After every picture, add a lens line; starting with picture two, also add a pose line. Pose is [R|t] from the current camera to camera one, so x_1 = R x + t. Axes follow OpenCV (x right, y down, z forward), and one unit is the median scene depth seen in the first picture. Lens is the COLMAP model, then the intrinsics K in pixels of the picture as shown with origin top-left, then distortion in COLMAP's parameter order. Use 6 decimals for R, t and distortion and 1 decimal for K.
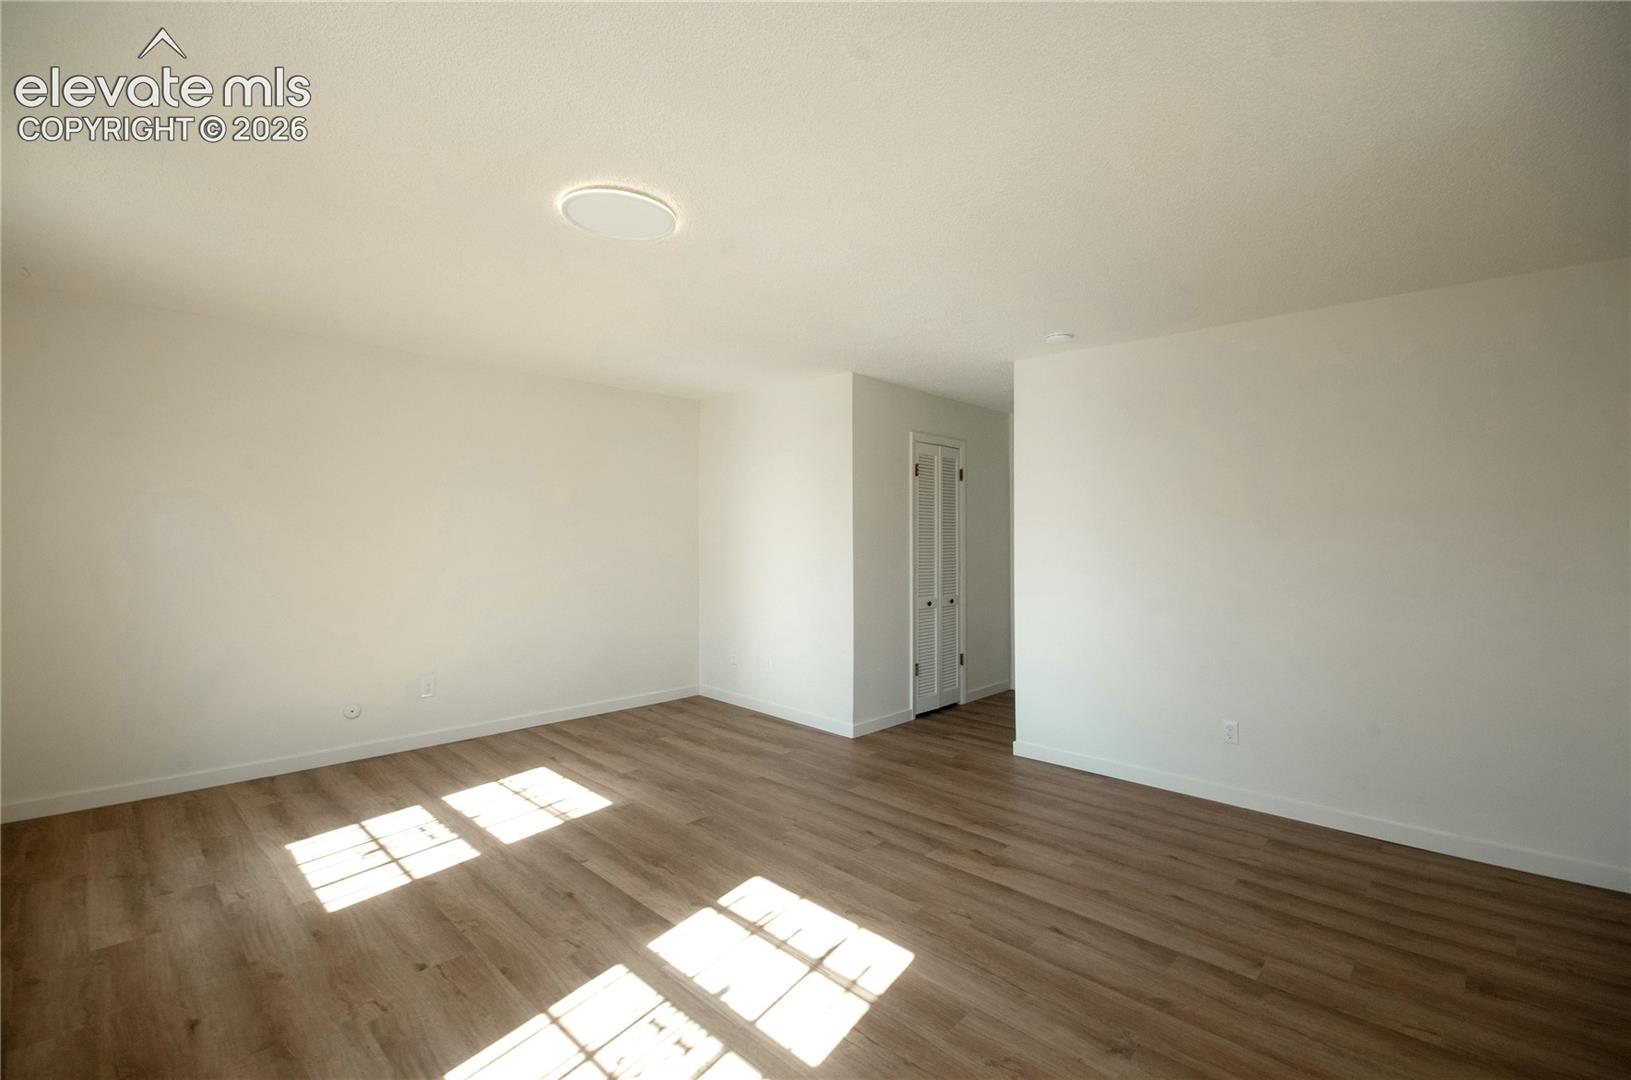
lens RADIAL K [[741.5, 0, 814.6], [0, 741.5, 520.9], [0, 0, 1]] dist [0.001657, -0.000168]
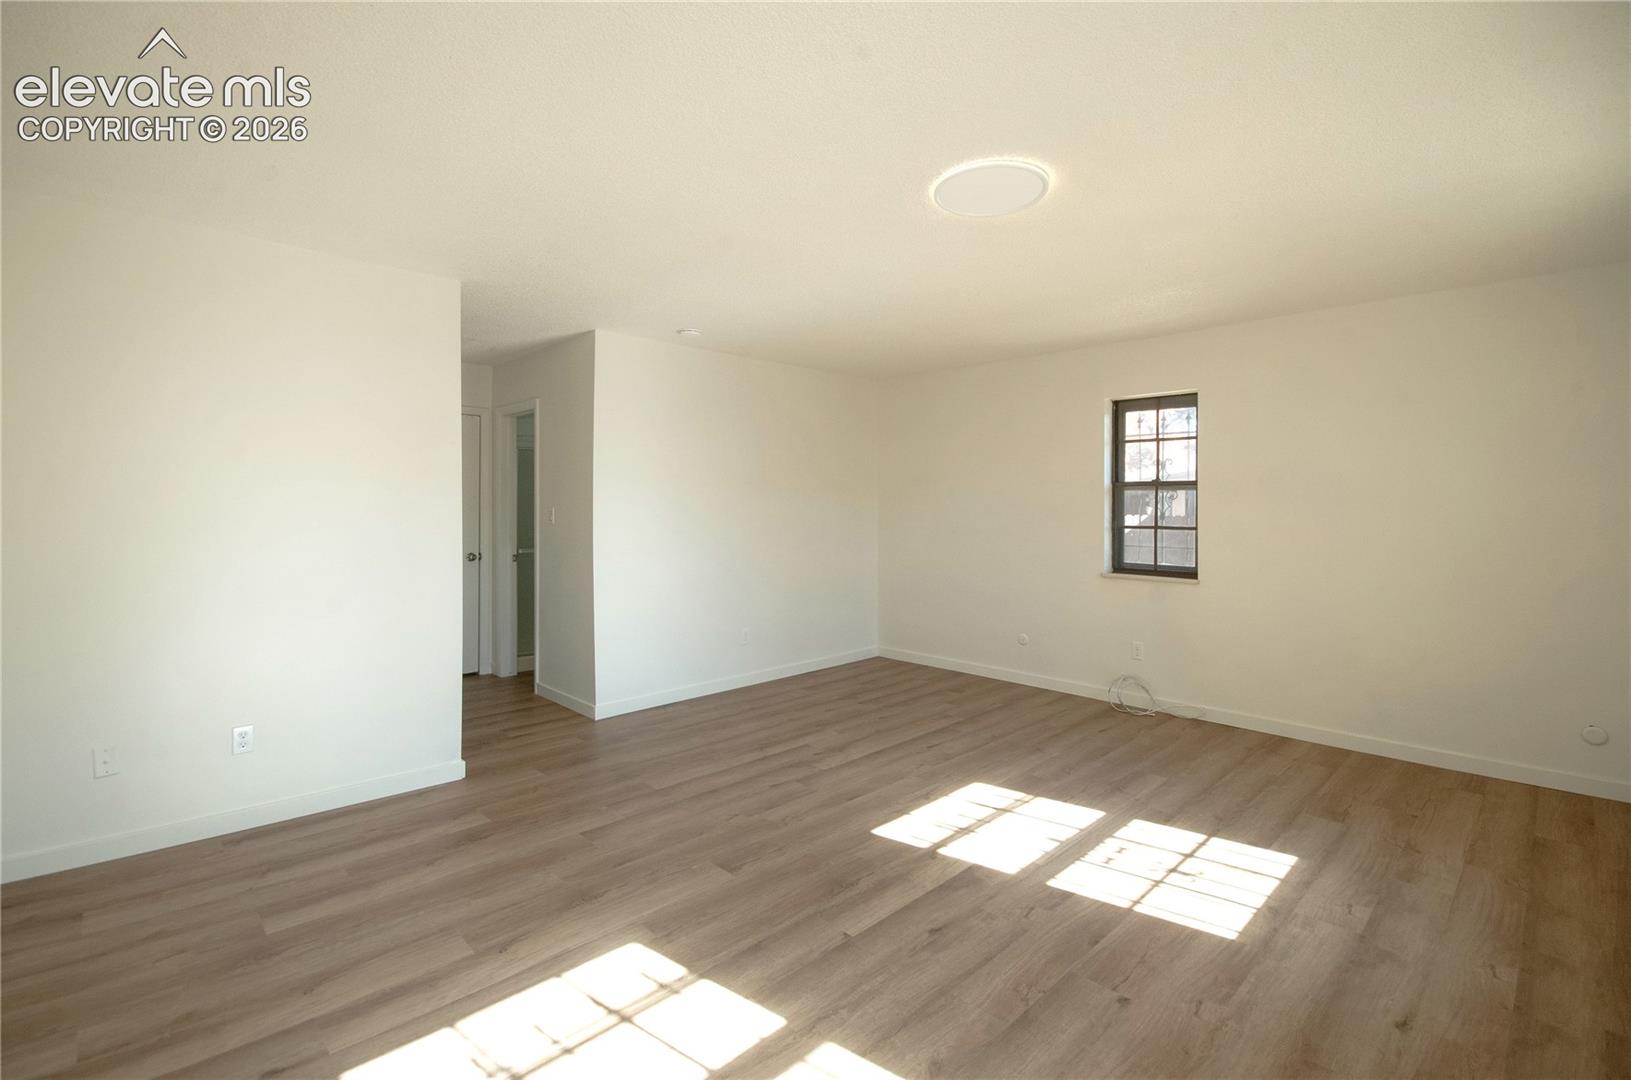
lens RADIAL K [[722.7, 0, 814.7], [0, 722.7, 535.0], [0, 0, 1]] dist [-0.000003, -0.000446]
pose [[0.025289, -0.047198, 0.998565, -1.143097], [-0.018238, 0.998697, 0.047666, 0.020901], [-0.999514, -0.019417, 0.024395, 1.139791]]
